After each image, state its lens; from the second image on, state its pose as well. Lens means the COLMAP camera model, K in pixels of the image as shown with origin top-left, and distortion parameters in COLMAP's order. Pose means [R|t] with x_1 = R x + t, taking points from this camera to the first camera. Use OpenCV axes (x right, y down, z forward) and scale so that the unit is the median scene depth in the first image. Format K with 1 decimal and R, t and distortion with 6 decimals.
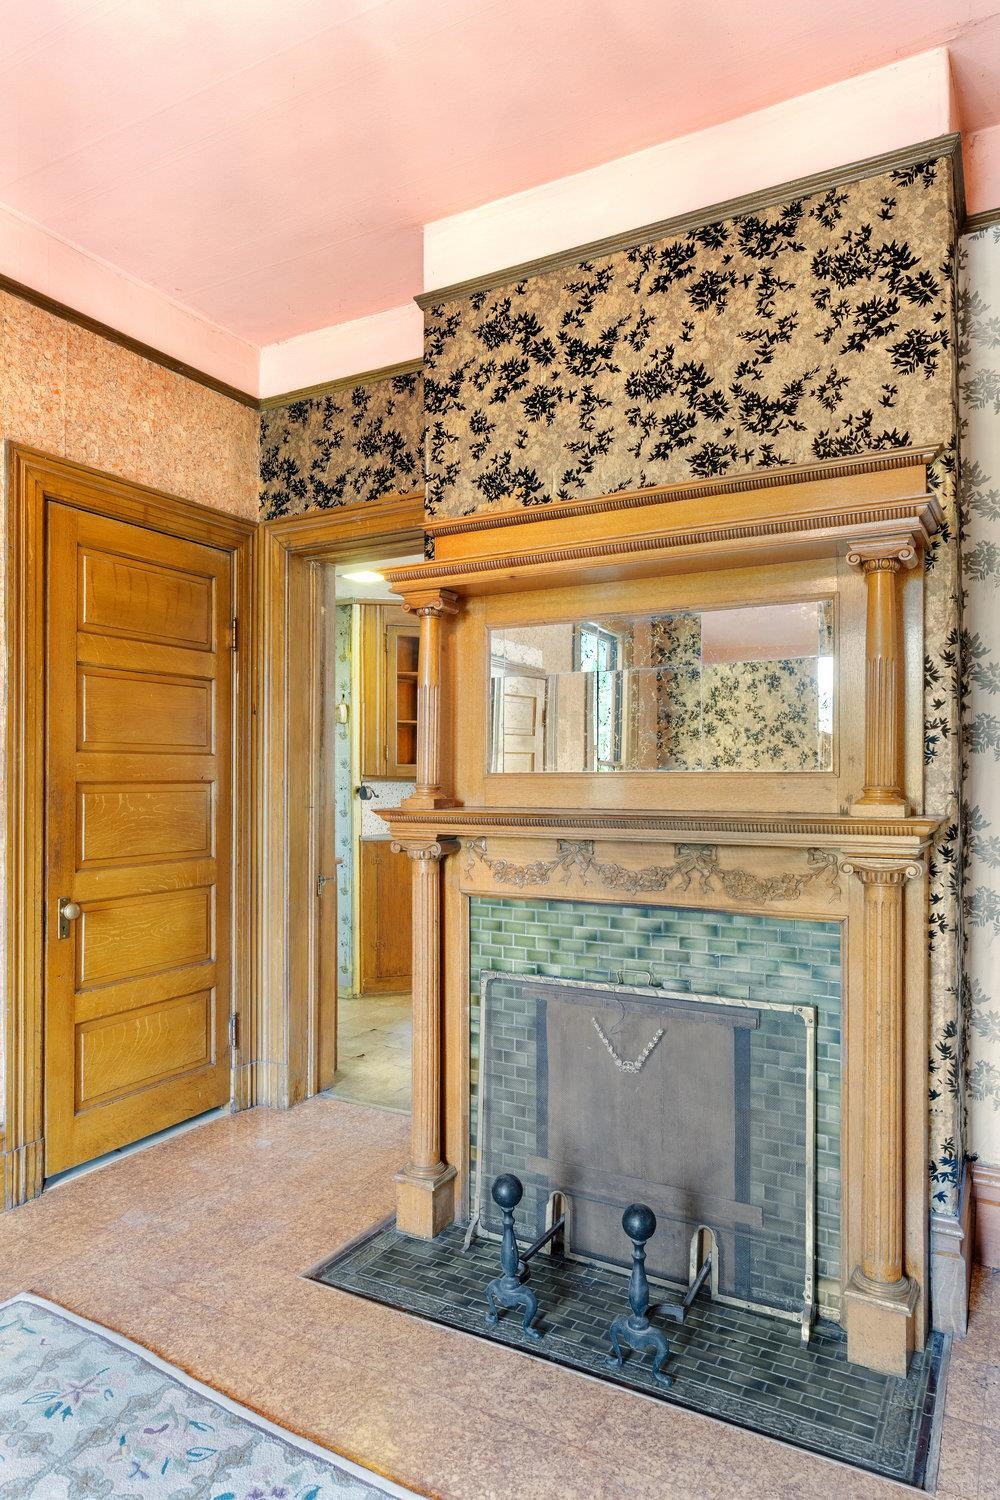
lens RADIAL K [[926.8, 0, 501.4], [0, 926.8, 763.7], [0, 0, 1]] dist [-0.000548, 0.000494]
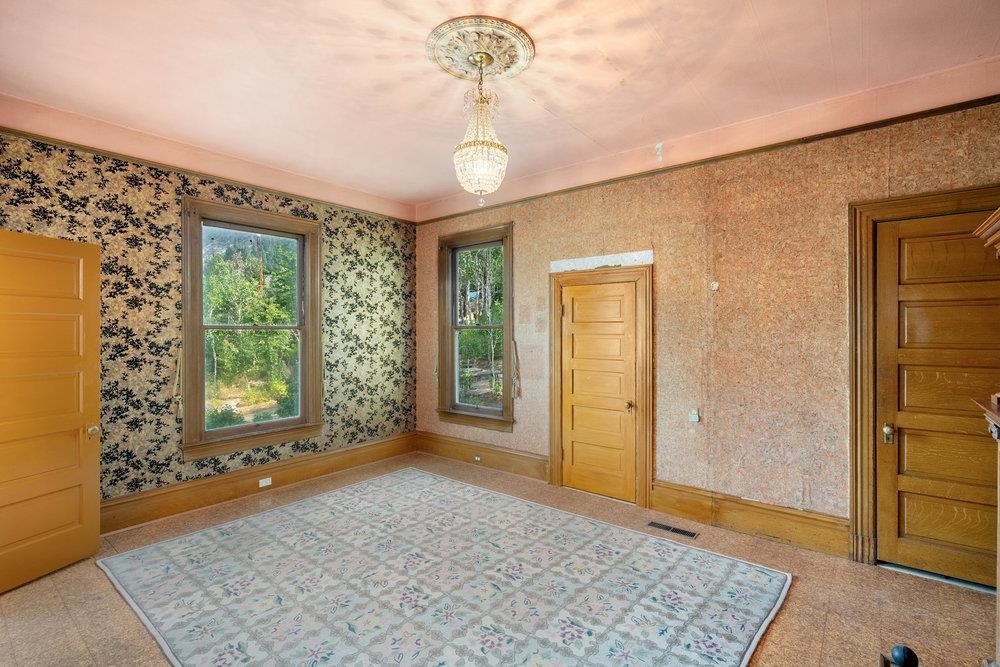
lens RADIAL K [[461.3, 0, 499.2], [0, 461.3, 333.3], [0, 0, 1]] dist [-0.002552, -0.000428]
pose [[-0.171010, -0.000613, -0.985269, 0.618341], [0.011815, 0.999927, -0.002673, -0.050991], [0.985198, -0.012098, -0.170990, 0.352223]]
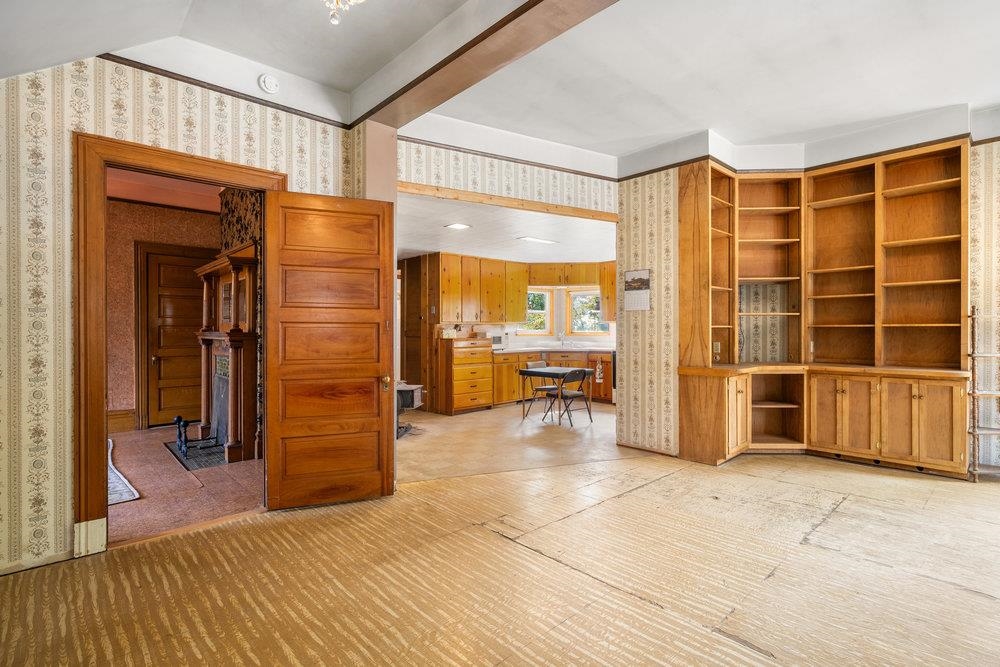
lens RADIAL K [[484.7, 0, 508.8], [0, 484.7, 329.9], [0, 0, 1]] dist [-0.004825, -0.000472]
pose [[0.955443, -0.001382, -0.295171, 1.537370], [0.006005, 0.999873, 0.014757, 0.016651], [0.295114, -0.015872, 0.955330, -0.498310]]
